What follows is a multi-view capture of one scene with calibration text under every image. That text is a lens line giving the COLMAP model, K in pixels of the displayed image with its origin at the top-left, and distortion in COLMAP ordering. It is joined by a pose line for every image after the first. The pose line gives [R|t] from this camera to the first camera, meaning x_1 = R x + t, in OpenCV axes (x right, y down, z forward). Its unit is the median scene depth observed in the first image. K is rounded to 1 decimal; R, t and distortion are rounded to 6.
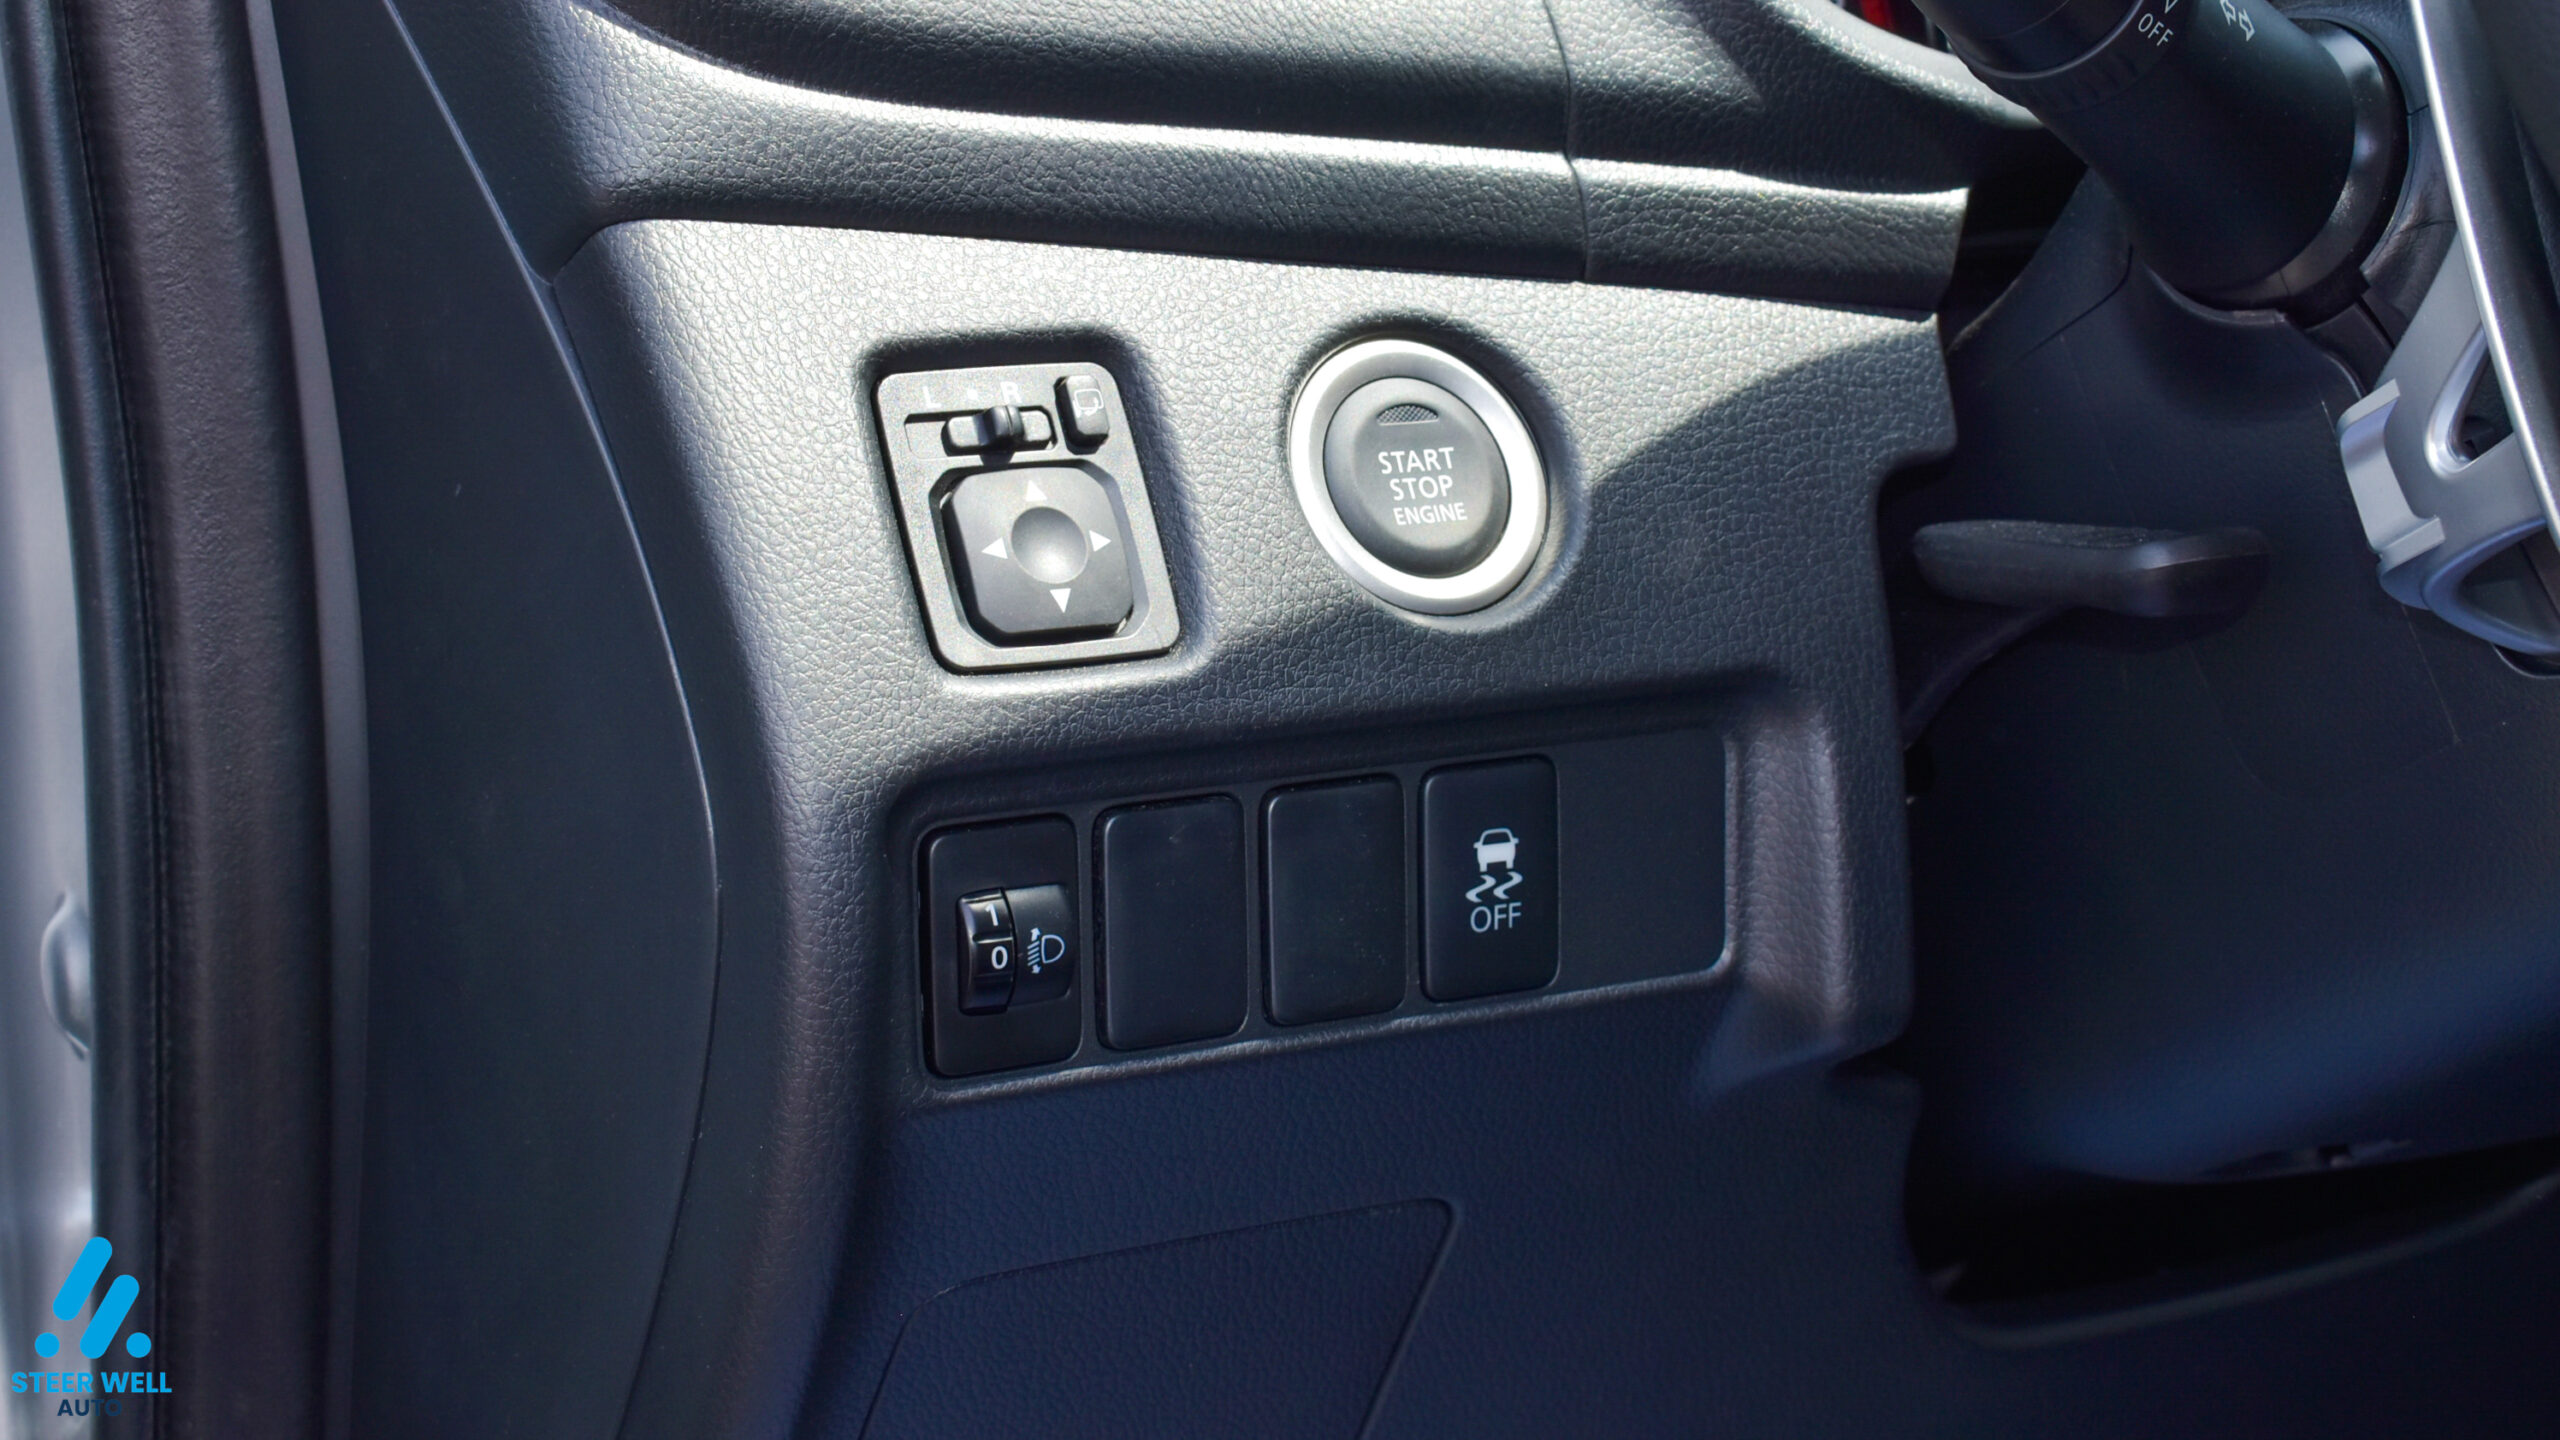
lens RADIAL K [[4554.0, 0, 1279.2], [0, 4554.0, 717.7], [0, 0, 1]] dist [-0.147891, 0.000000]
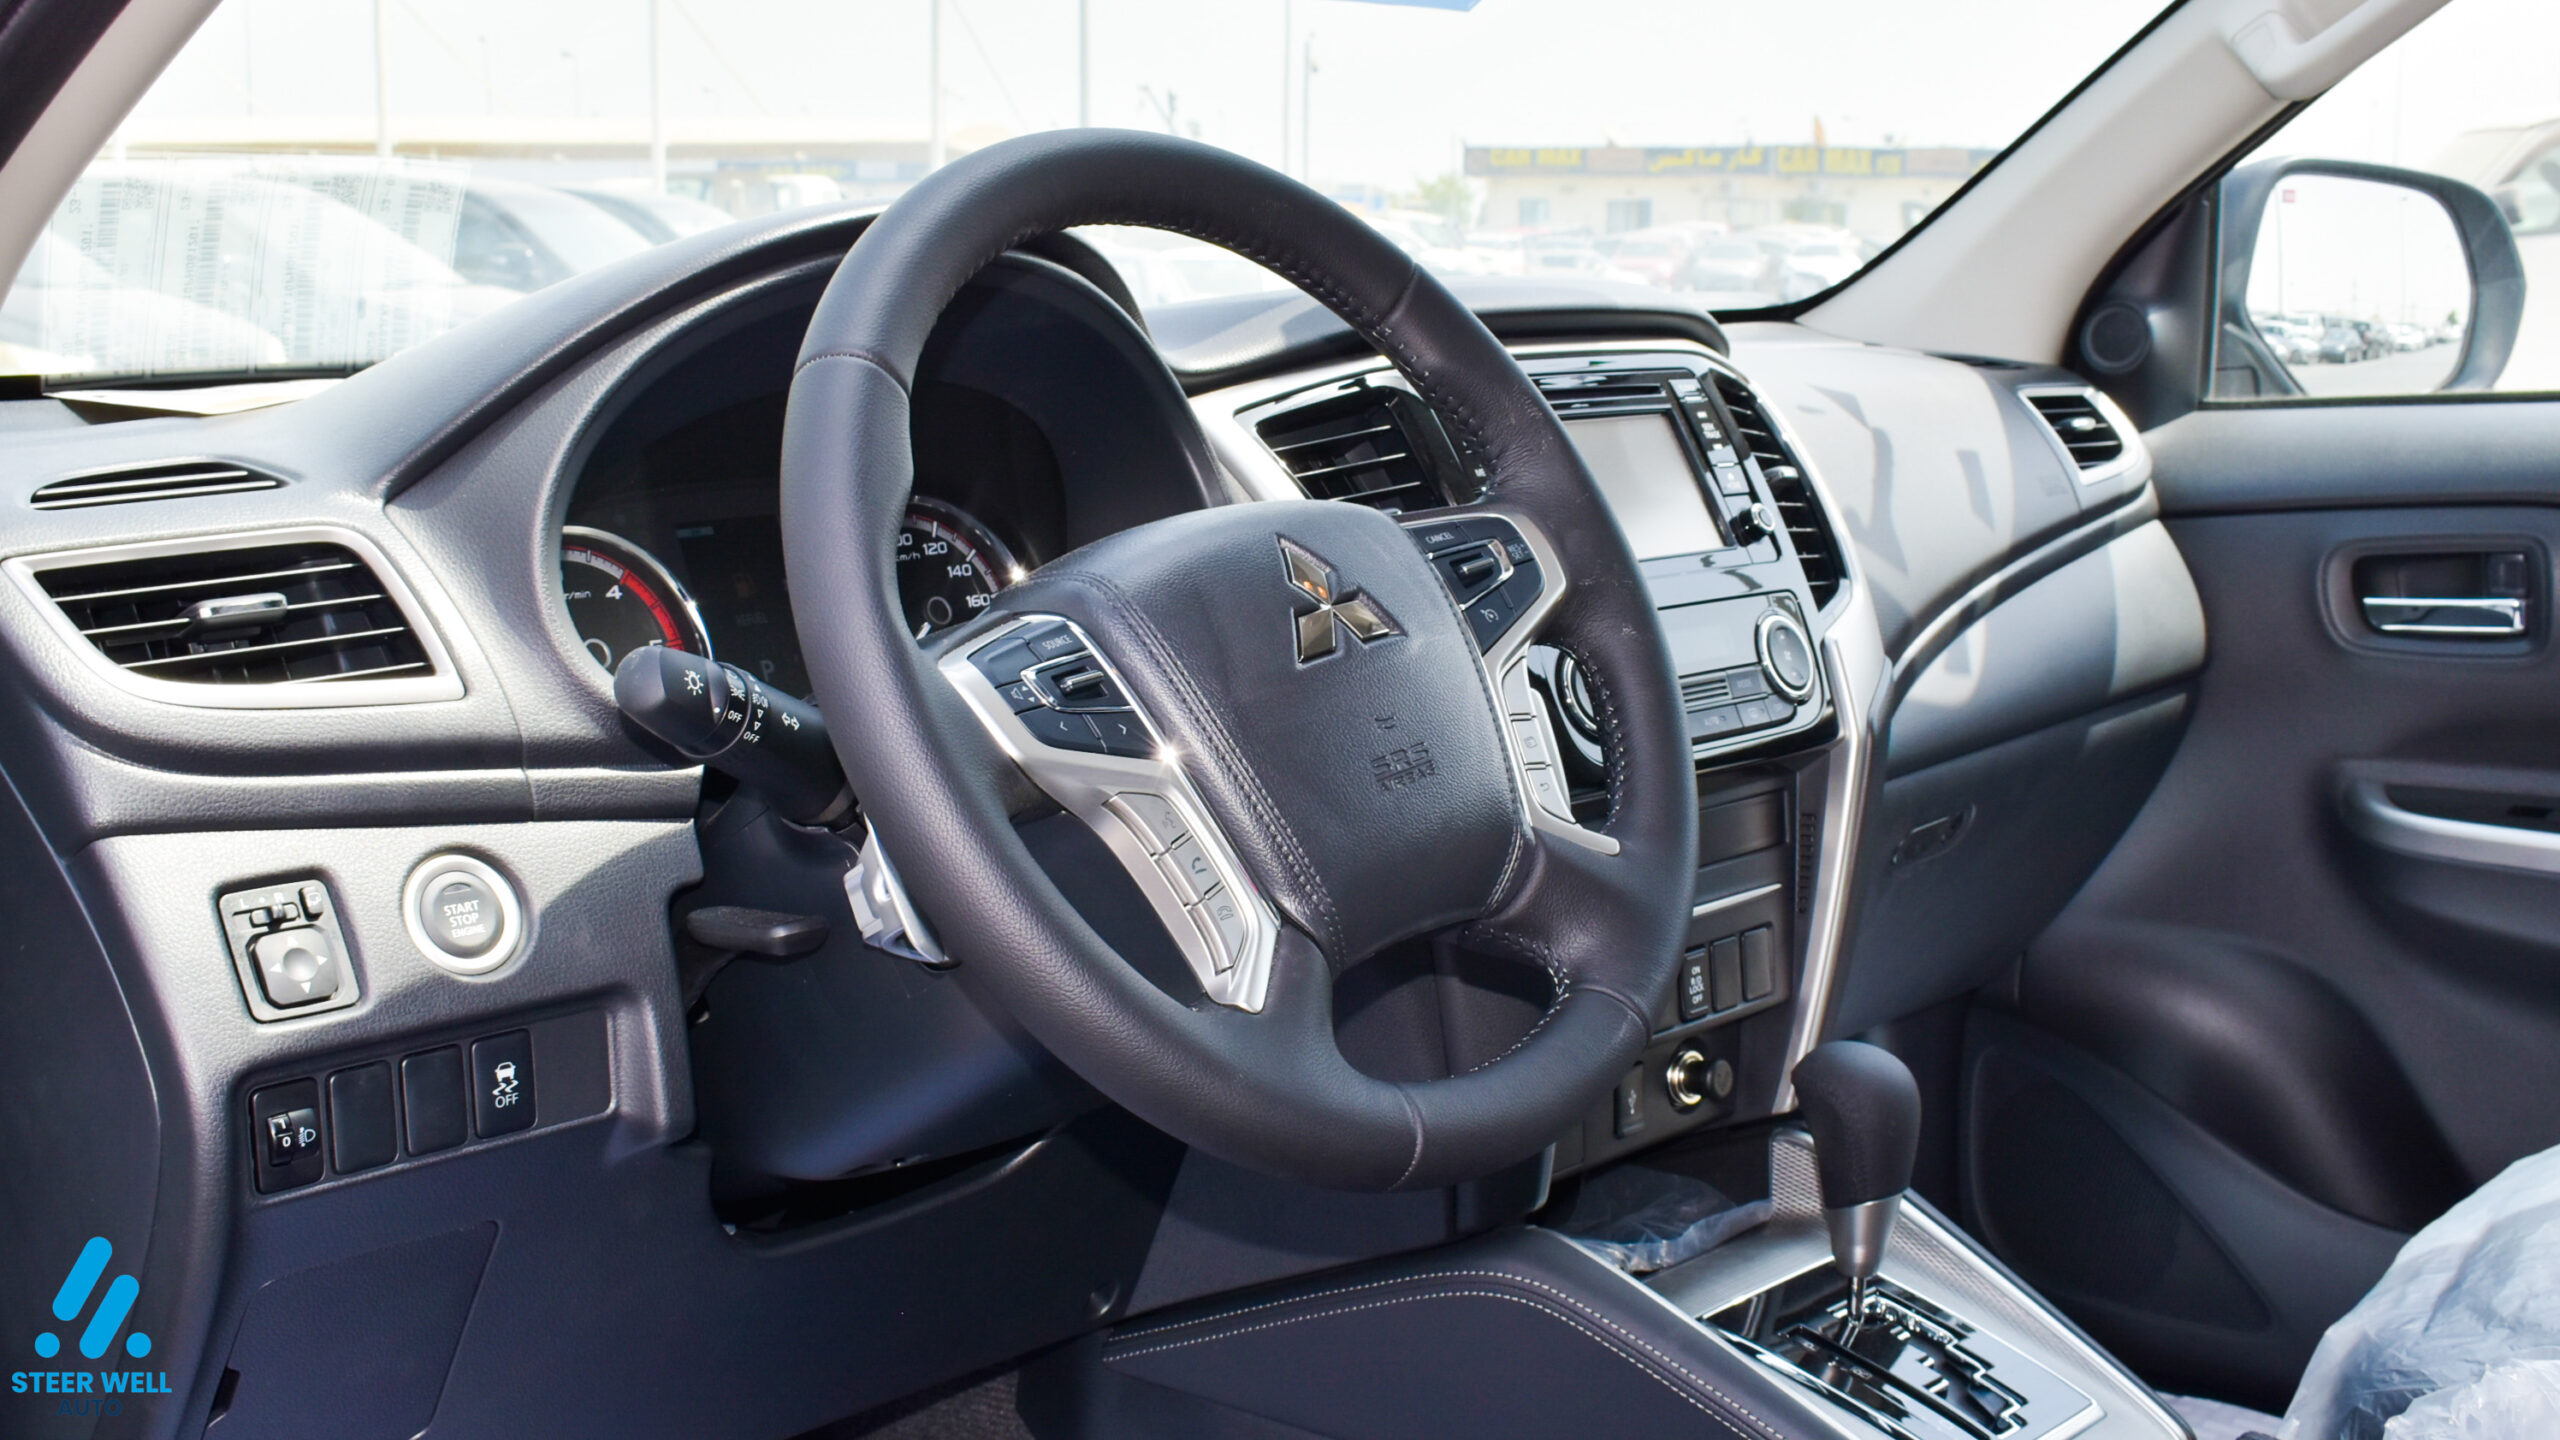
lens RADIAL K [[2728.6, 0, 1281.7], [0, 2728.6, 727.4], [0, 0, 1]] dist [-0.077471, 0.000000]
pose [[0.955176, -0.046167, 0.292416, 0.031232], [0.057604, 0.997870, -0.030617, -0.085197], [-0.290379, 0.046089, 0.955801, -0.472752]]
